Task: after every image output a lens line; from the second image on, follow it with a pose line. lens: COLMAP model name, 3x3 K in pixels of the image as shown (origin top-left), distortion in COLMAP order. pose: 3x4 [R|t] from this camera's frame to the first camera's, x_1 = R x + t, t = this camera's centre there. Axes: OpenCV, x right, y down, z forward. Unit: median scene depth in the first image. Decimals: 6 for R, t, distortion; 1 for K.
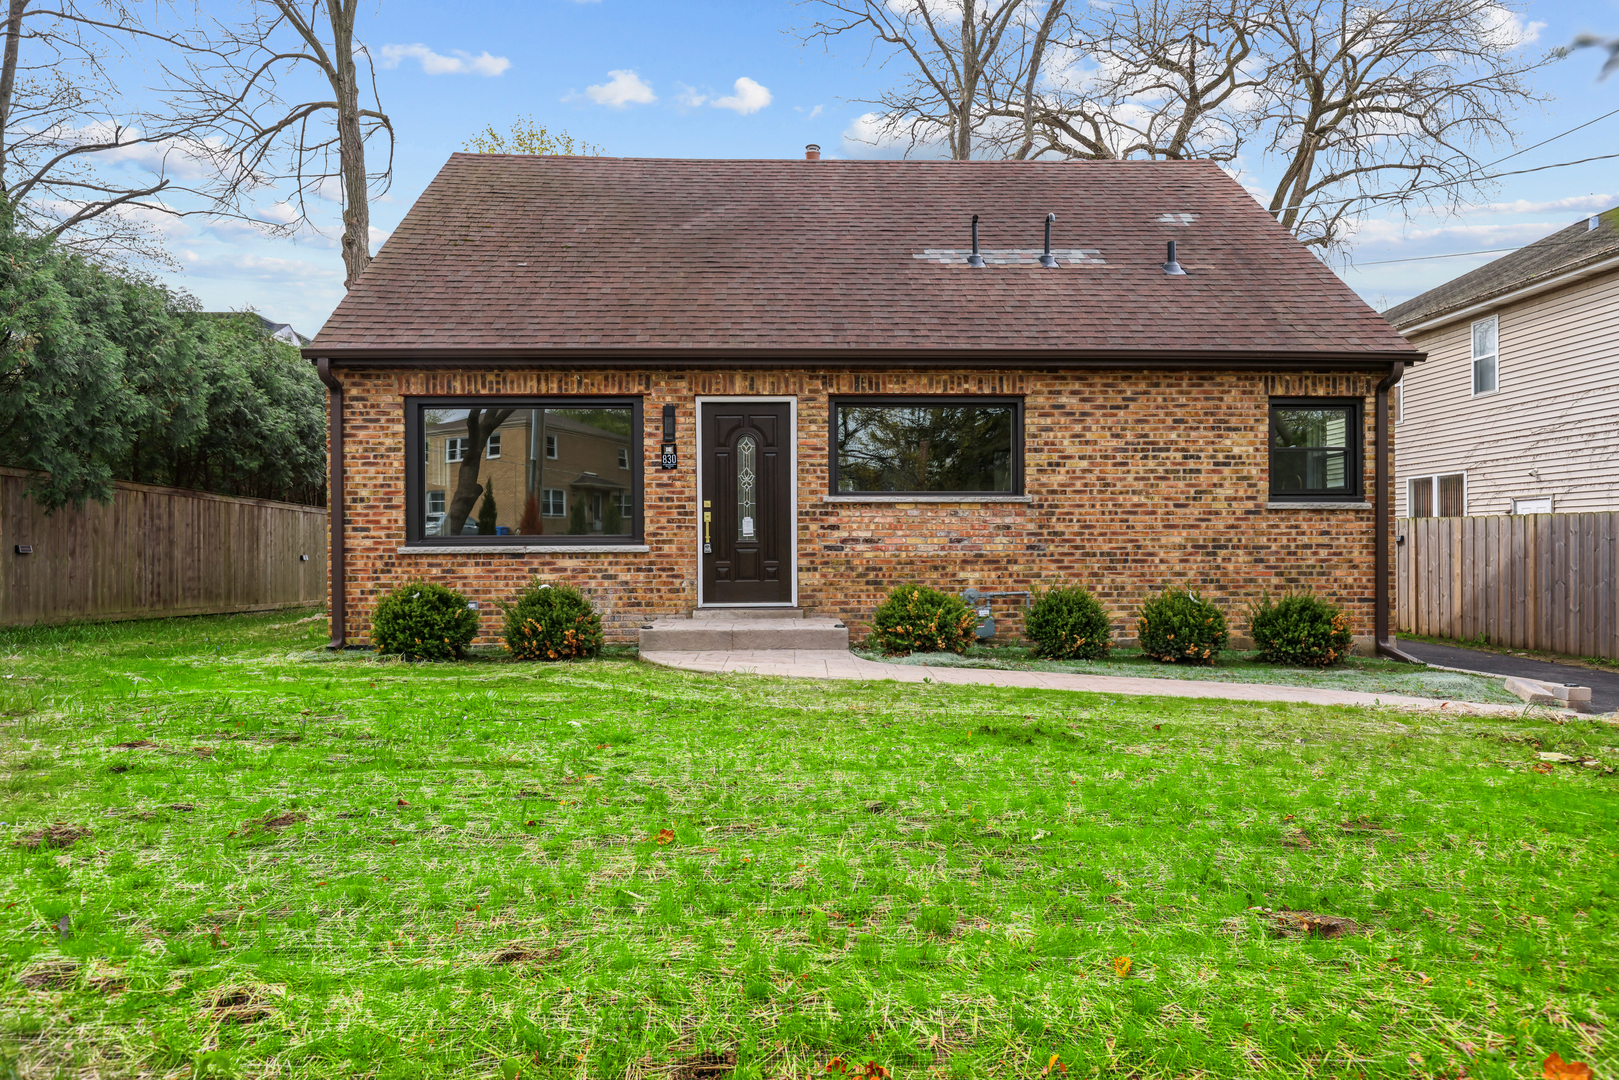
lens RADIAL K [[1079.2, 0, 805.8], [0, 1079.2, 545.3], [0, 0, 1]] dist [-0.002738, 0.000886]
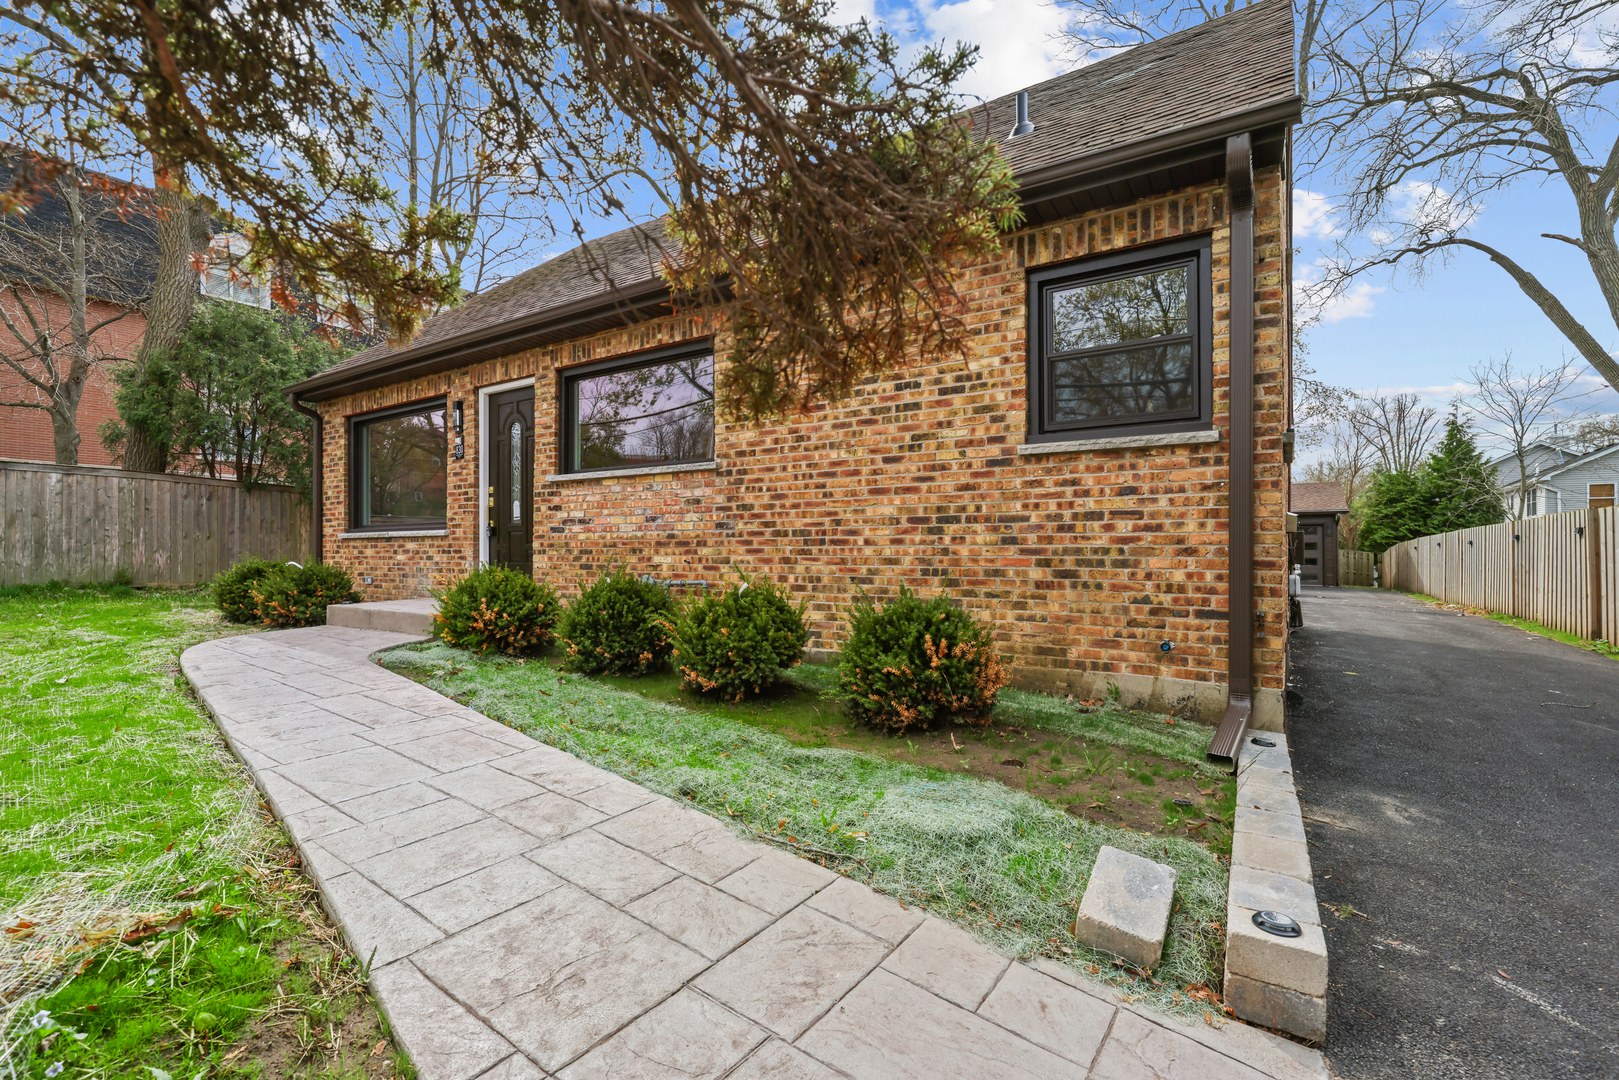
lens RADIAL K [[729.9, 0, 806.5], [0, 729.9, 544.8], [0, 0, 1]] dist [-0.002636, 0.000746]
pose [[0.808065, -0.002254, -0.589089, 0.576166], [0.000457, 0.999995, -0.003200, 0.017917], [0.589093, 0.002316, 0.808062, 0.602938]]
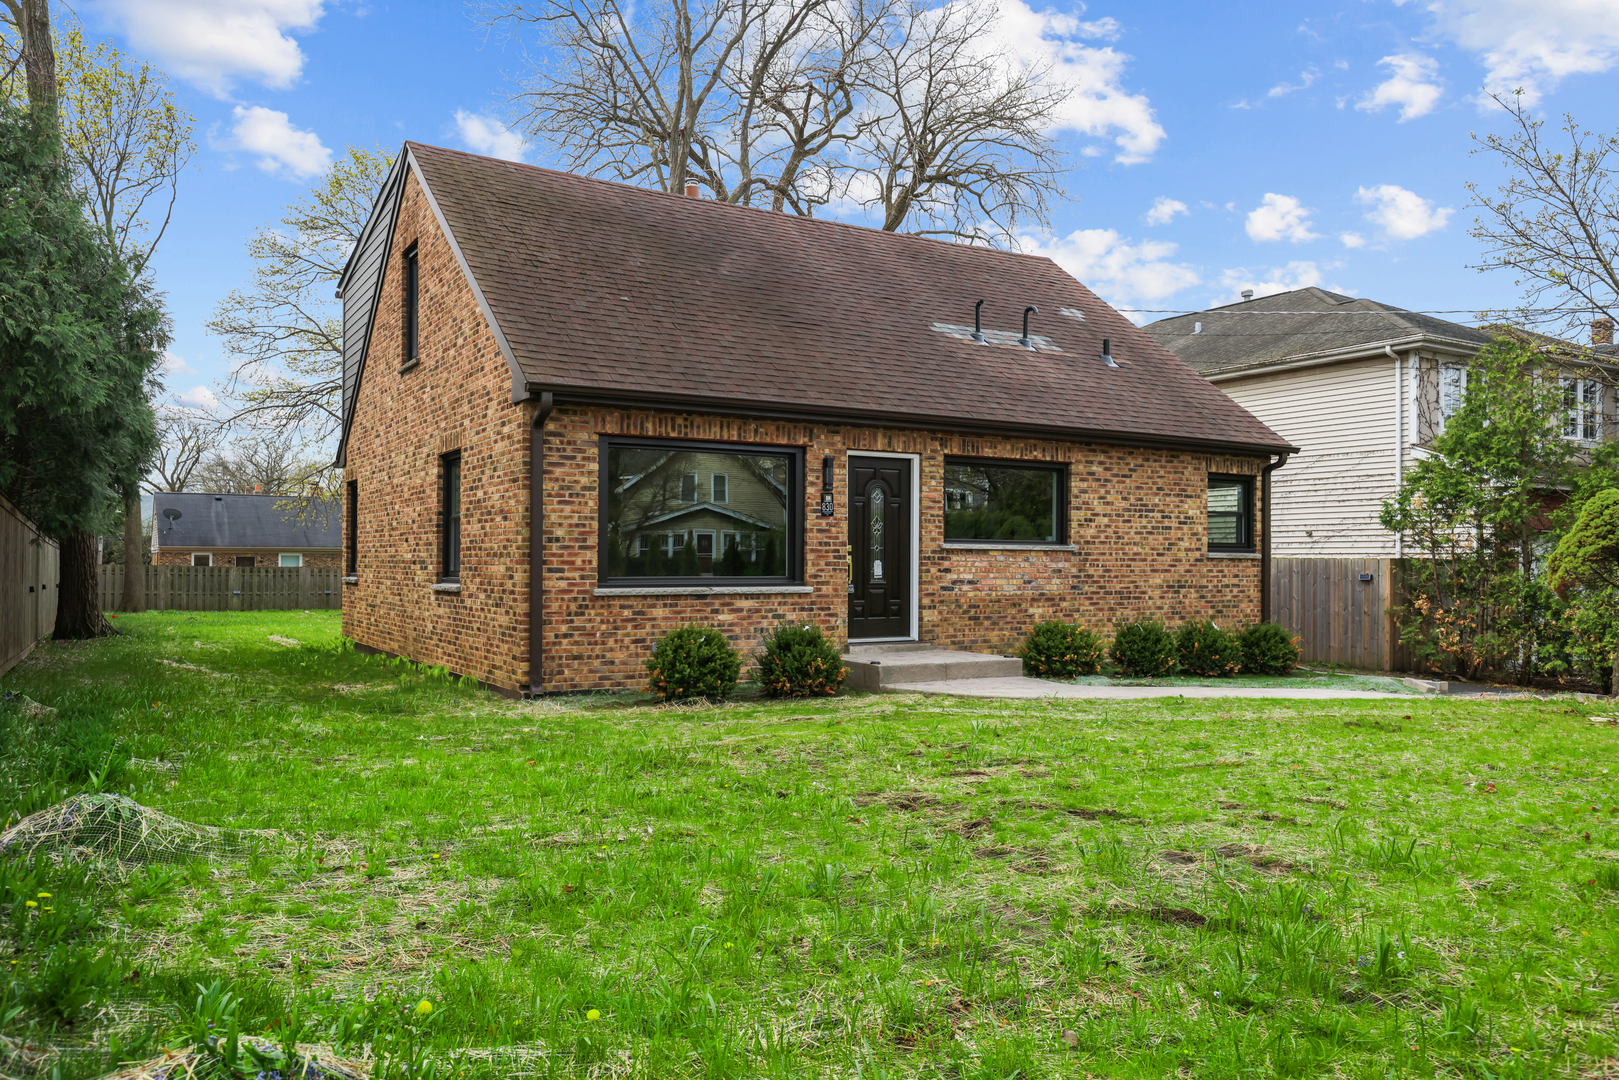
lens RADIAL K [[1182.8, 0, 813.5], [0, 1182.8, 543.6], [0, 0, 1]] dist [-0.005499, -0.001313]
pose [[0.873072, 0.016447, 0.487315, -0.704619], [-0.010580, 0.999835, -0.014790, -0.024826], [-0.487477, 0.007757, 0.873101, -0.029298]]
